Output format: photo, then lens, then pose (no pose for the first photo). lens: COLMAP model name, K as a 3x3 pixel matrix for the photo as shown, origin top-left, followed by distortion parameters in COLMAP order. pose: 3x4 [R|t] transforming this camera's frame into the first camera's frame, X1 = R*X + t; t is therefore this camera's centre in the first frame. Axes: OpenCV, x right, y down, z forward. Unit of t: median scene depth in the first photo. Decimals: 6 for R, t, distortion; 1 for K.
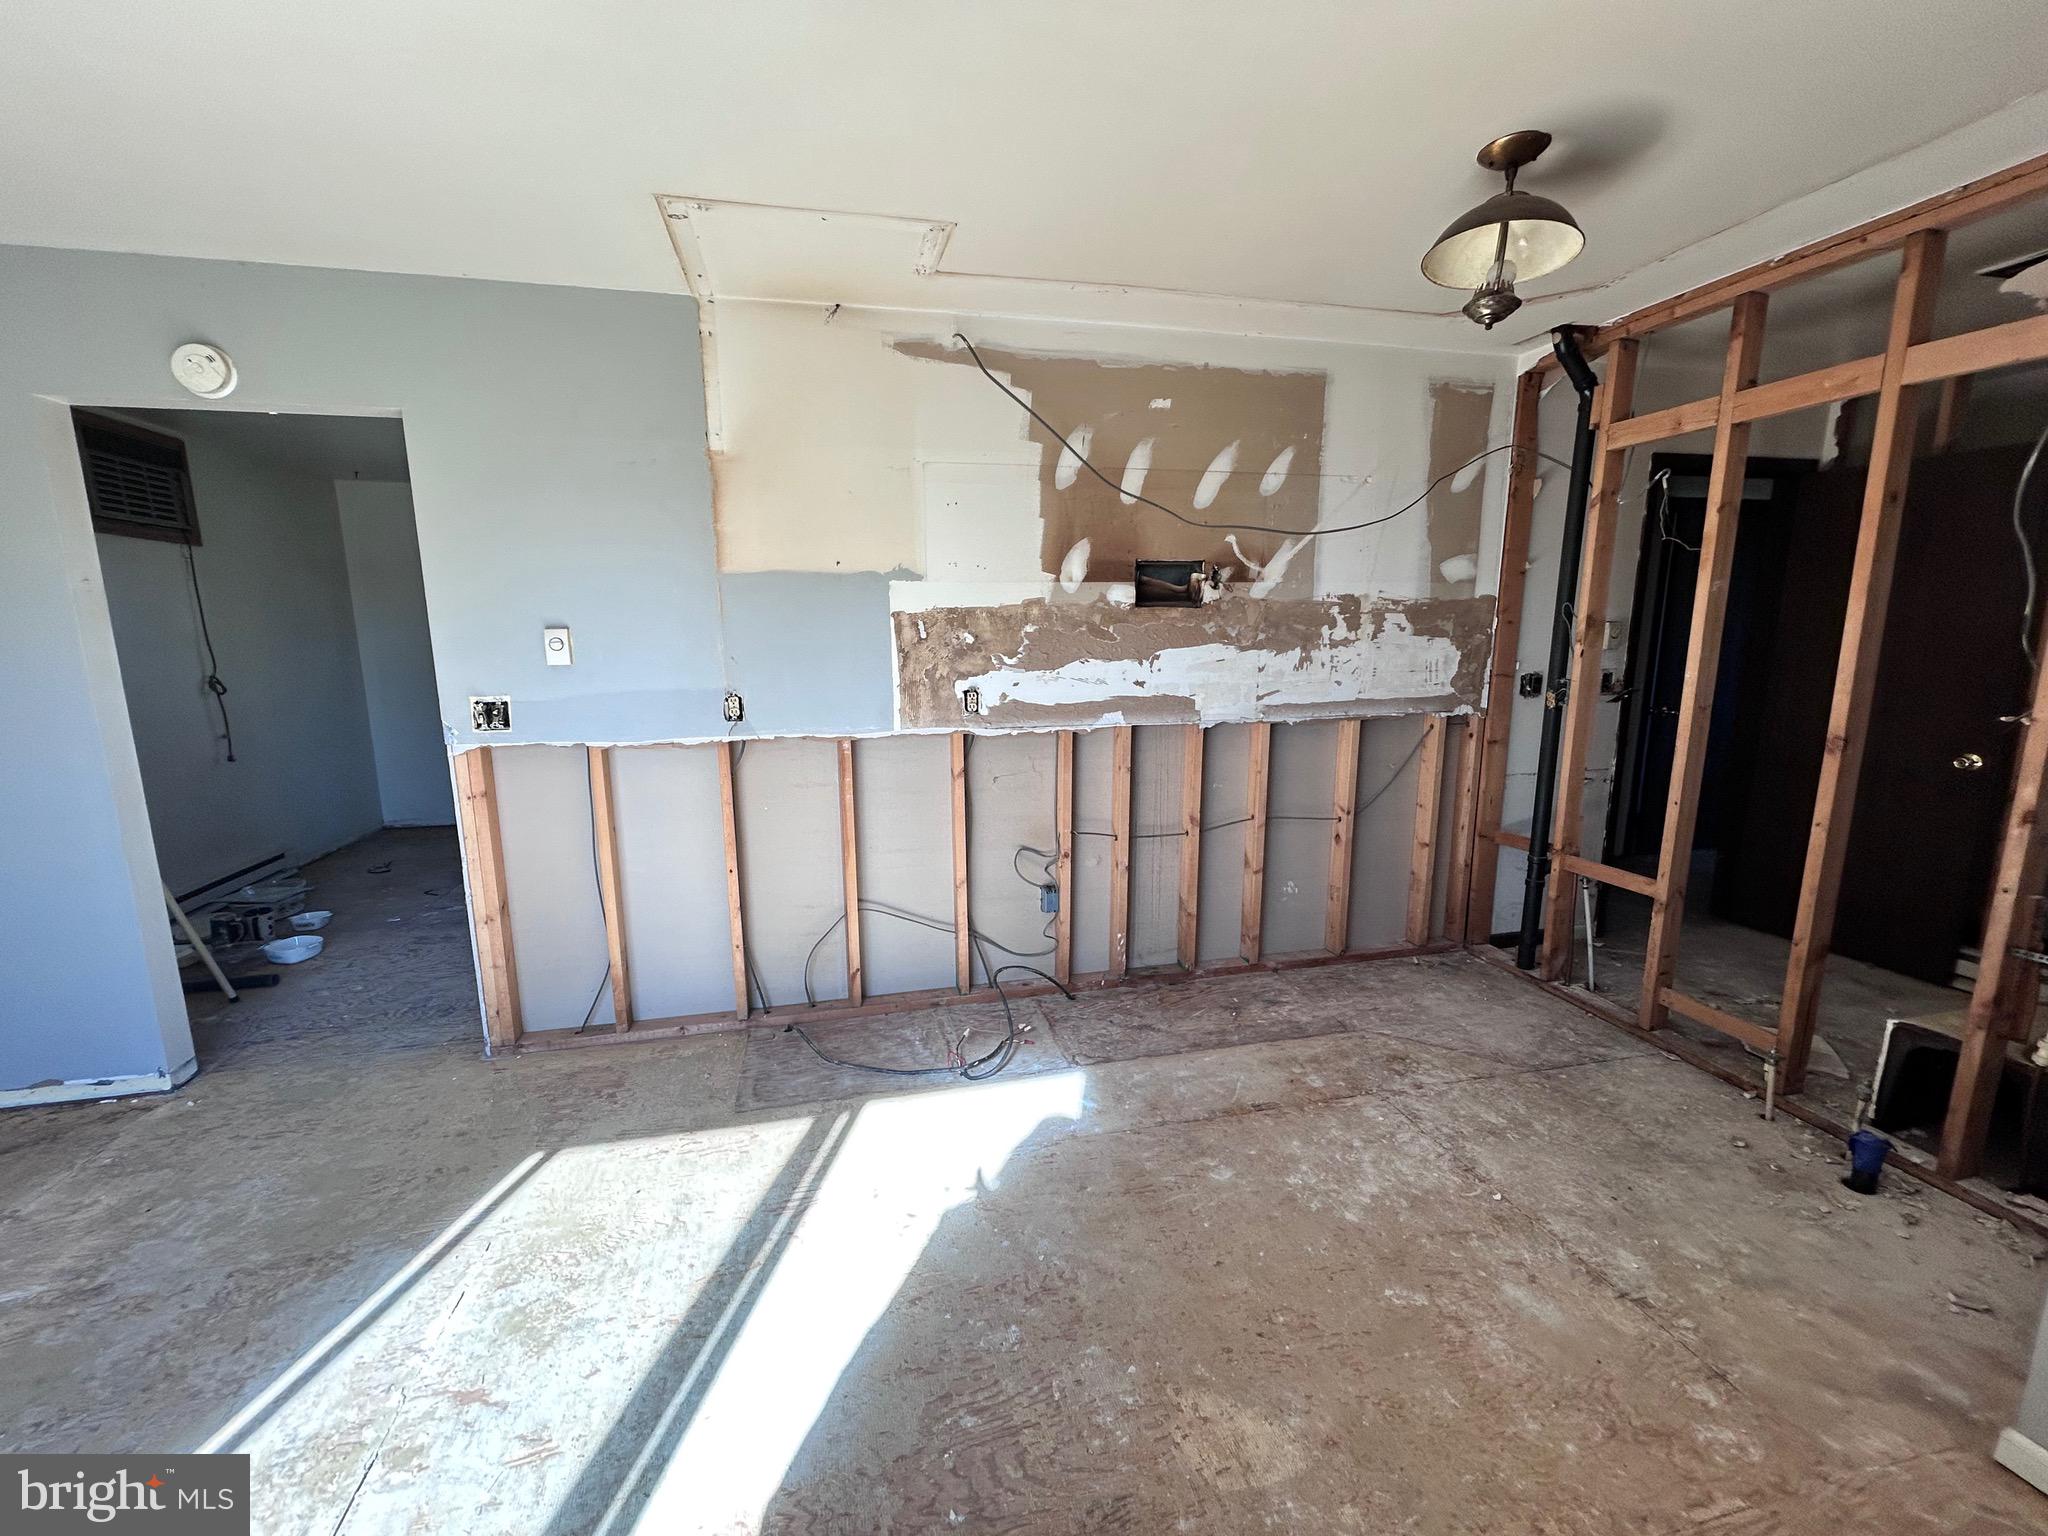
lens RADIAL K [[827.6, 0, 1009.9], [0, 827.6, 772.0], [0, 0, 1]] dist [0.001698, -0.000108]
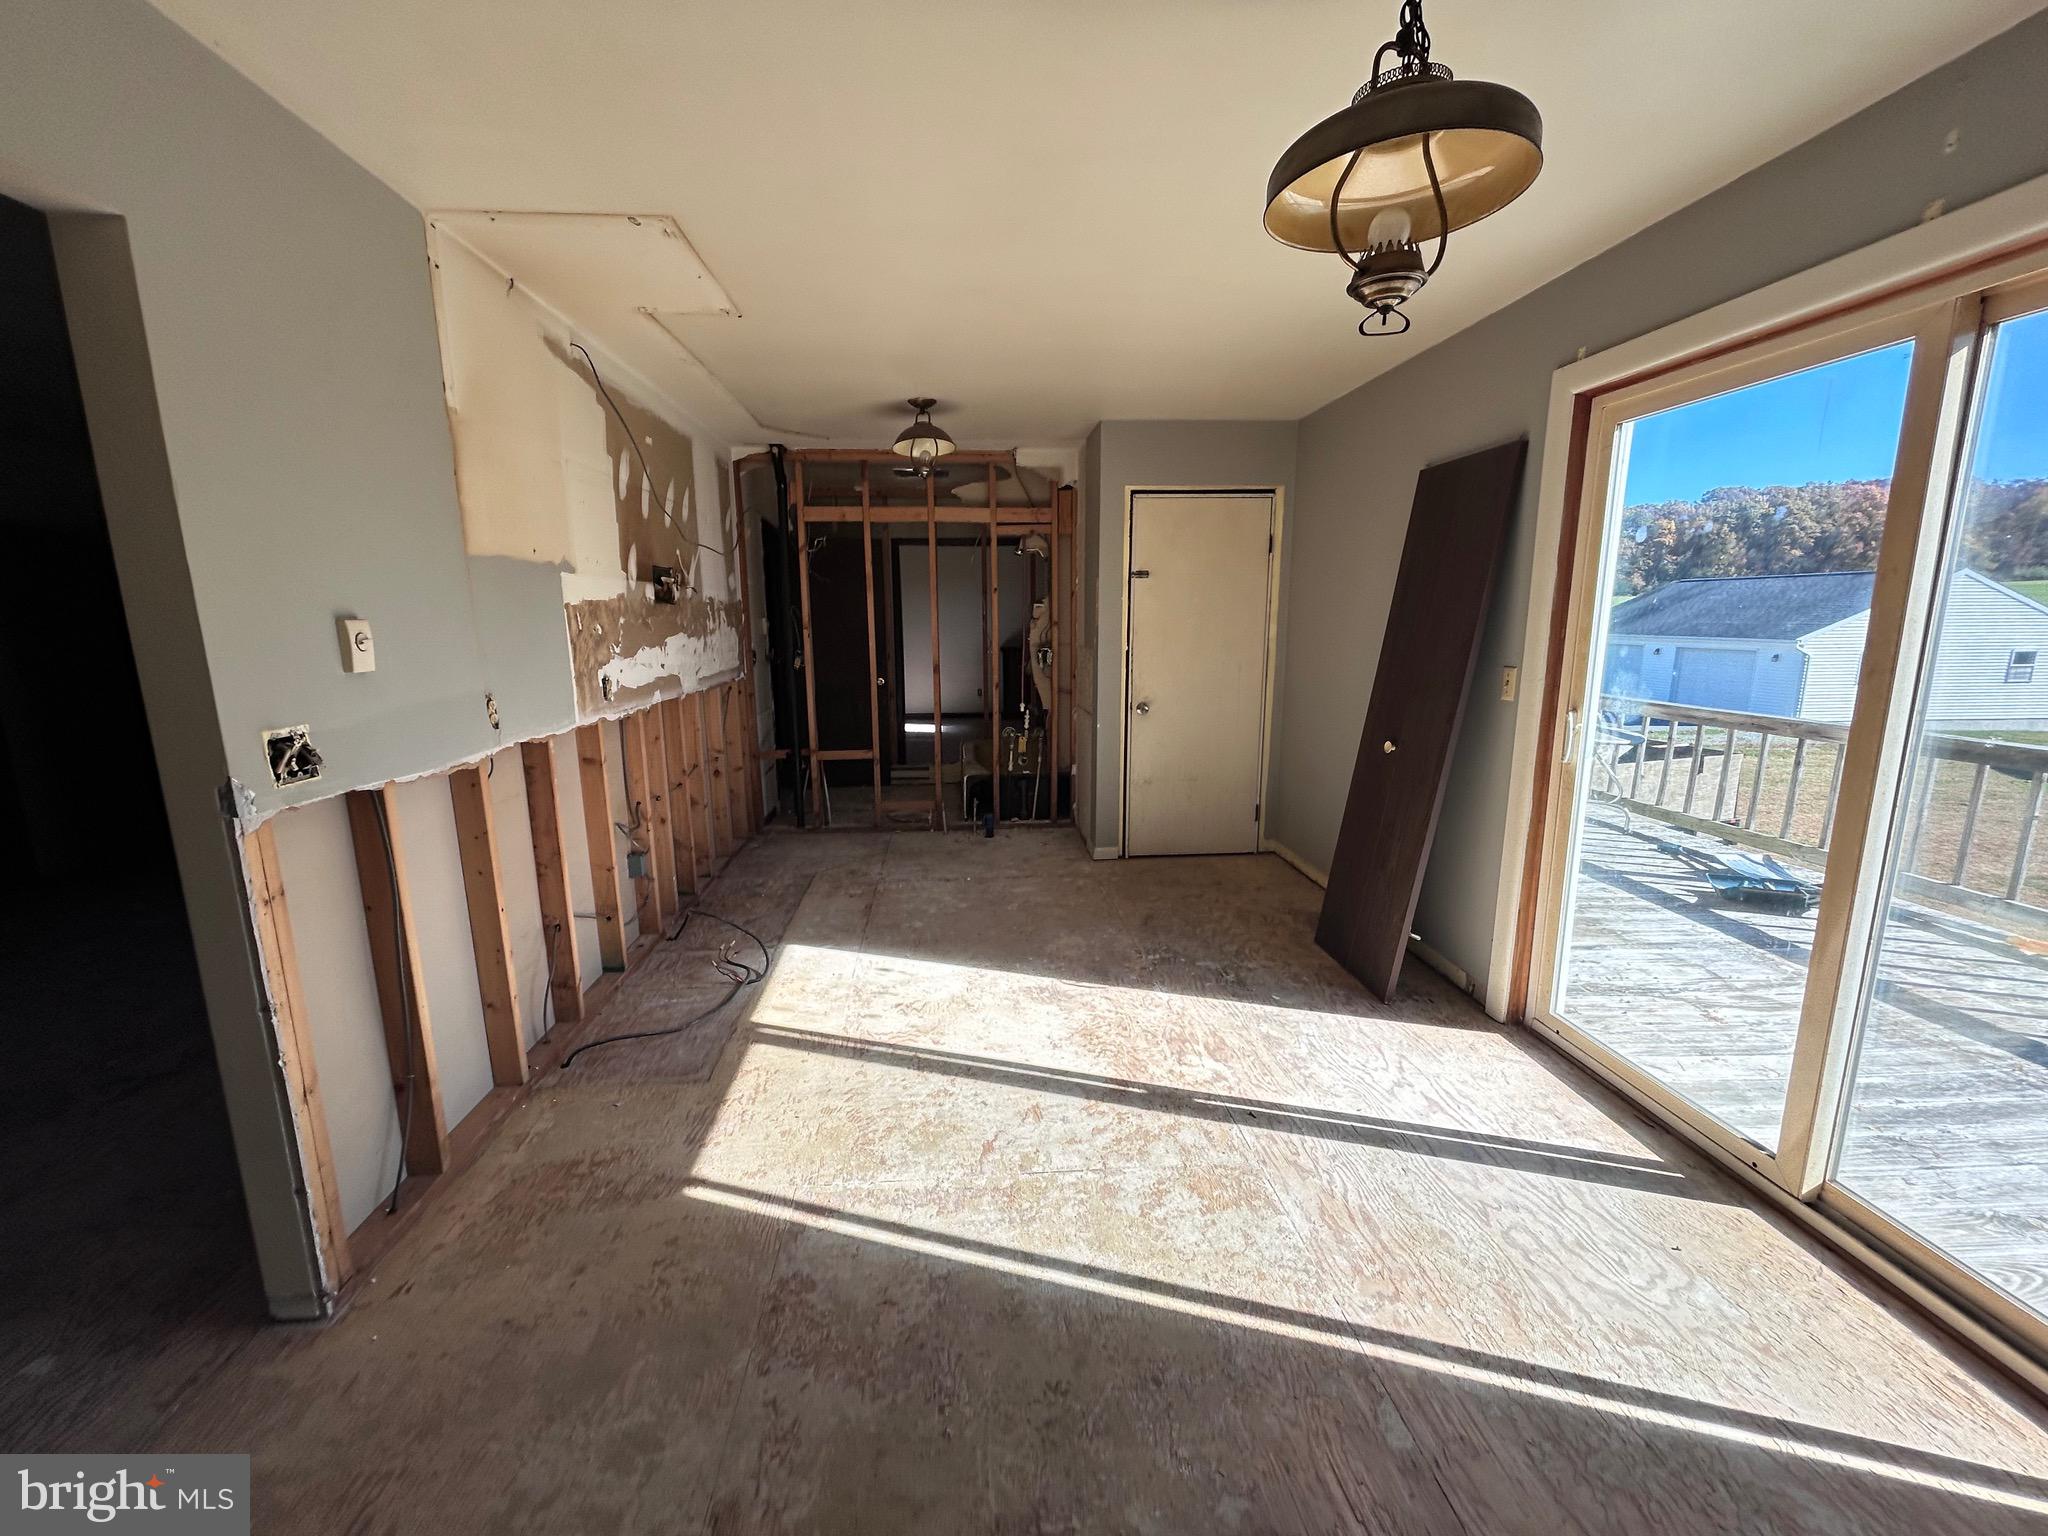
lens RADIAL K [[827.6, 0, 1009.9], [0, 827.6, 772.0], [0, 0, 1]] dist [0.001698, -0.000108]
pose [[0.152407, -0.179032, 0.971967, -1.163830], [0.181141, 0.971857, 0.150608, -0.055046], [-0.971576, 0.153109, 0.180548, 0.364133]]
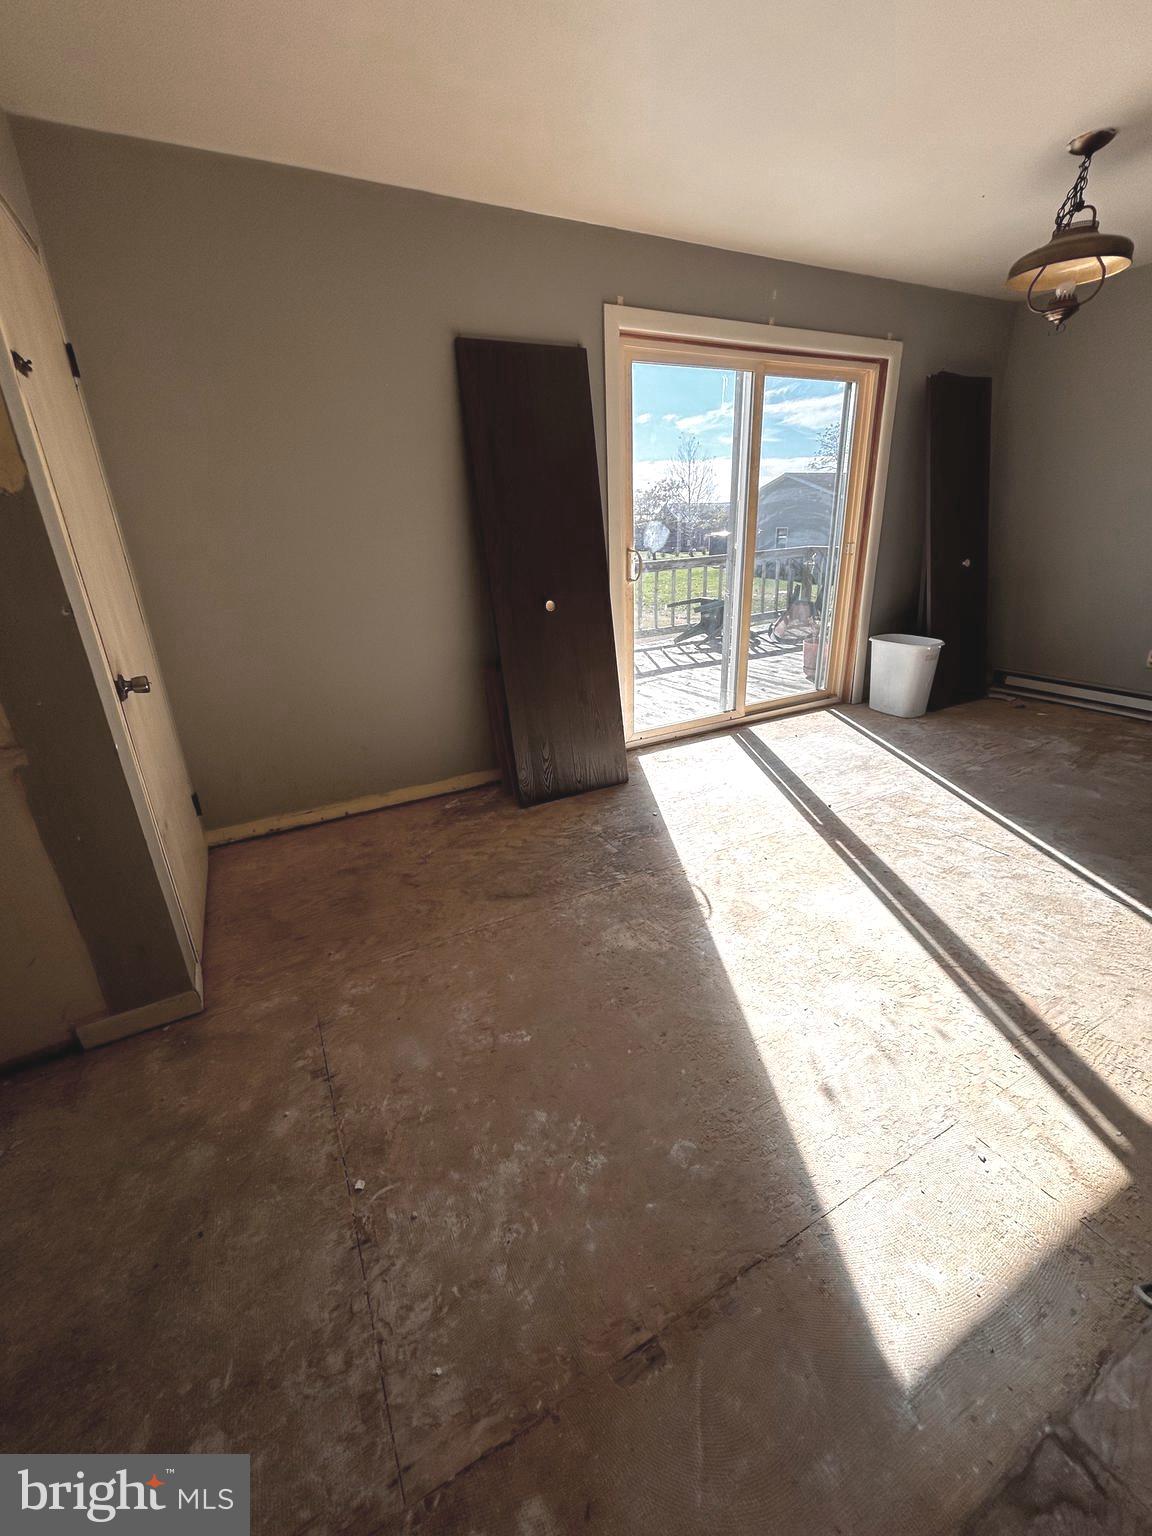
lens RADIAL K [[620.7, 0, 573.3], [0, 620.7, 756.2], [0, 0, 1]] dist [0.001698, -0.000108]
pose [[-0.967430, 0.135736, -0.213670, 0.365312], [0.008317, 0.860672, 0.509092, -0.129535], [0.253001, 0.490734, -0.833769, 1.080844]]
